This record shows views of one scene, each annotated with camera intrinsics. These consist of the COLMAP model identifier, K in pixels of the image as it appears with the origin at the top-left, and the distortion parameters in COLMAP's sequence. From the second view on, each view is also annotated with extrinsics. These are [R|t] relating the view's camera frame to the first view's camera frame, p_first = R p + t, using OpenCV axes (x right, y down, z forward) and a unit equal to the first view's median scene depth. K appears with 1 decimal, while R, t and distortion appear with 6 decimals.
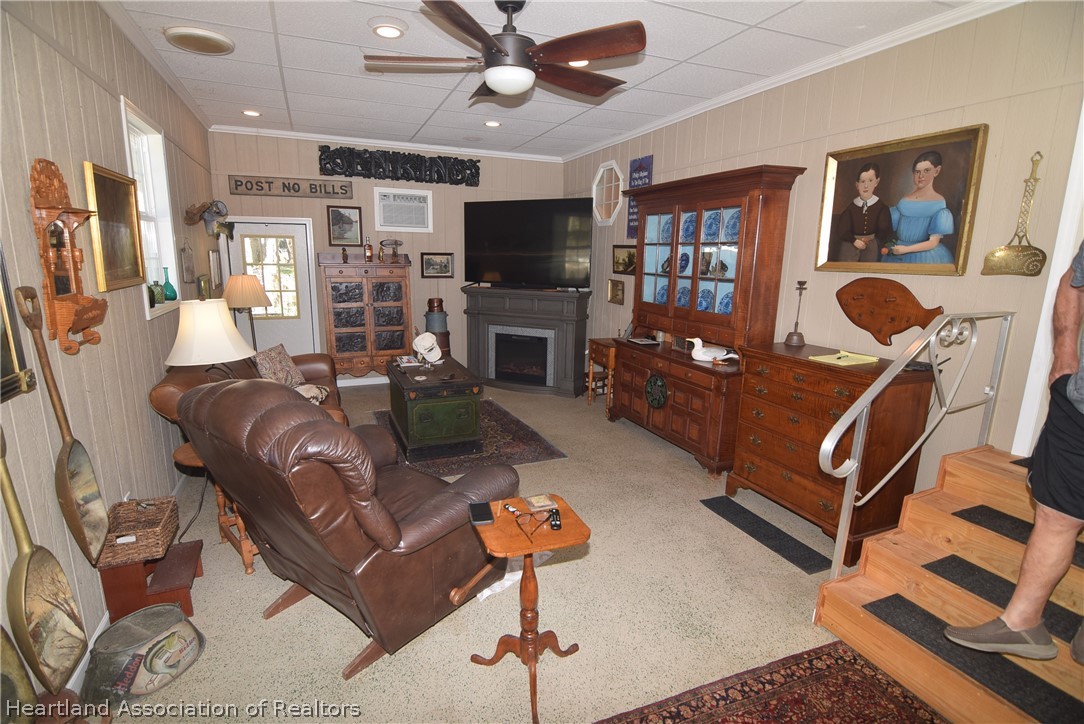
lens RADIAL K [[525.6, 0, 537.6], [0, 525.6, 369.3], [0, 0, 1]] dist [-0.006780, -0.009181]
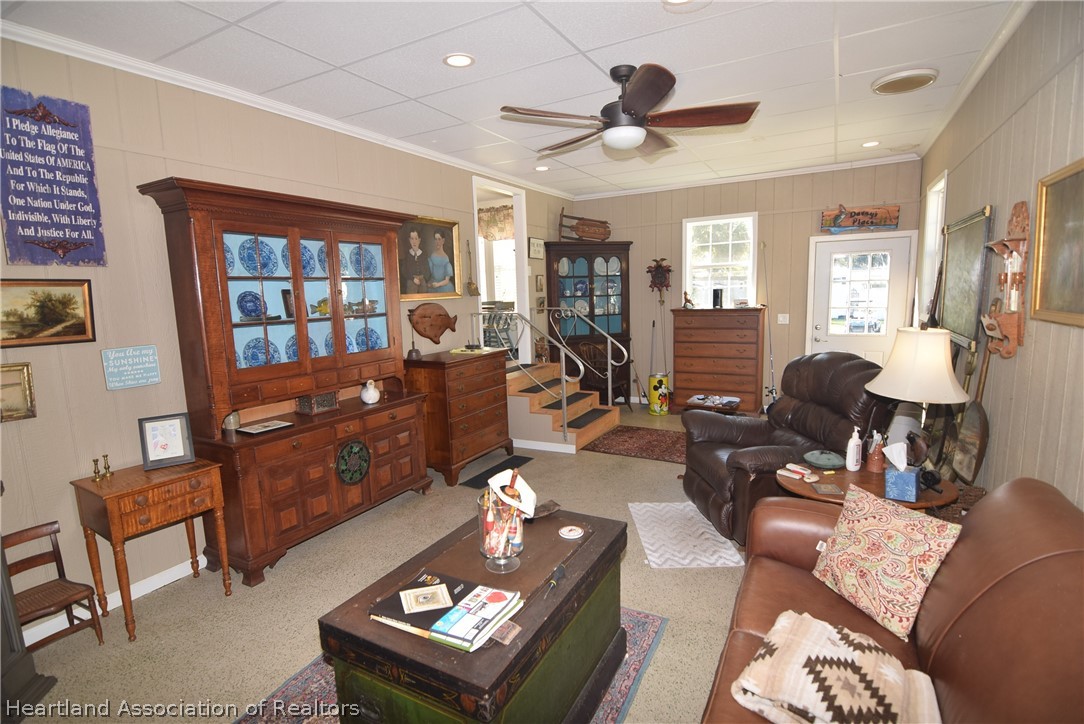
lens RADIAL K [[525.6, 0, 537.6], [0, 525.6, 369.3], [0, 0, 1]] dist [-0.006780, -0.009181]
pose [[-0.620054, -0.113592, 0.776292, -0.422636], [0.187525, 0.939325, 0.287232, -0.205439], [-0.761818, 0.323674, -0.561131, 0.922261]]
